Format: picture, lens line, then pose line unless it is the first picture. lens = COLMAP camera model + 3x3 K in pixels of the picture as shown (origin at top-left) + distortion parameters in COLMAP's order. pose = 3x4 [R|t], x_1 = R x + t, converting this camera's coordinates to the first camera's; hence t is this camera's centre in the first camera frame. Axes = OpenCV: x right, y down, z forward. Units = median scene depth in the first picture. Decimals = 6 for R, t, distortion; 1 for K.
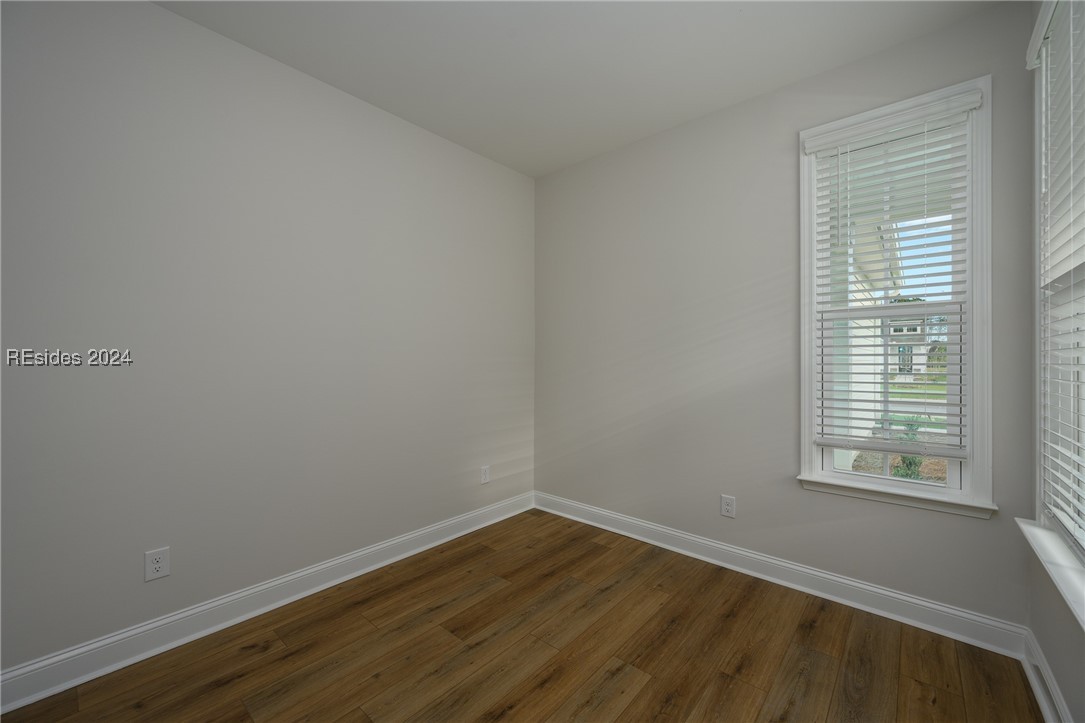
lens RADIAL K [[421.1, 0, 542.5], [0, 421.1, 361.5], [0, 0, 1]] dist [-0.017694, 0.000266]
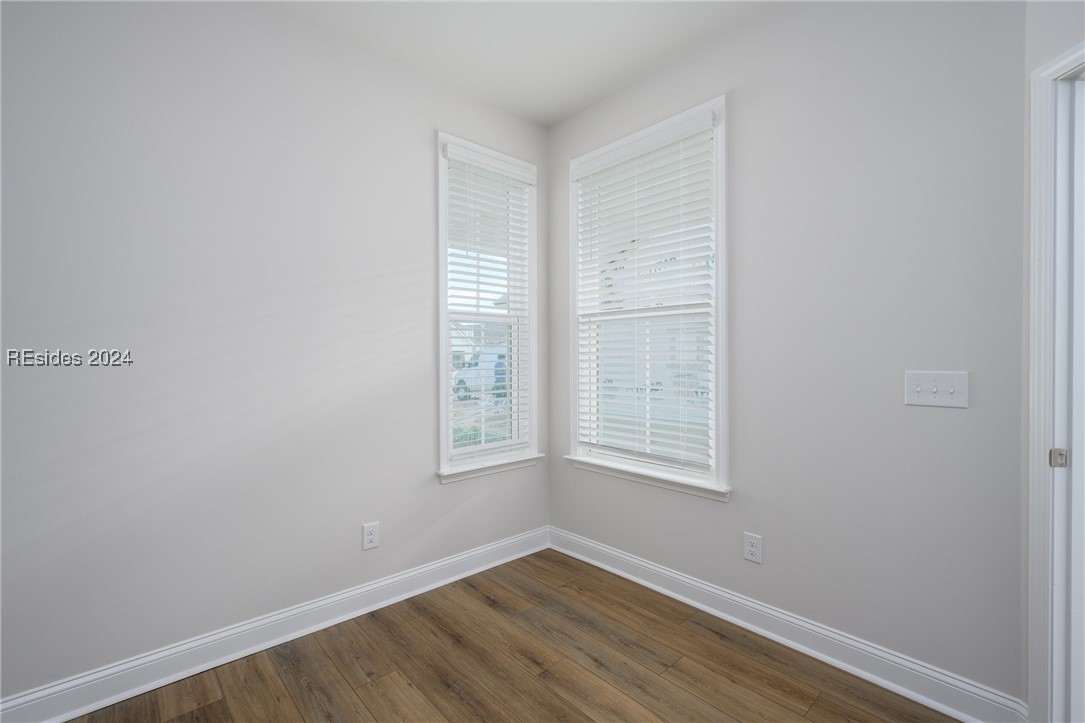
lens RADIAL K [[468.1, 0, 542.5], [0, 468.1, 361.5], [0, 0, 1]] dist [-0.001672, -0.000055]
pose [[0.125882, -0.013473, 0.991954, -0.484644], [0.005720, 0.999901, 0.012855, -0.009049], [-0.992029, 0.004056, 0.125947, 0.621915]]
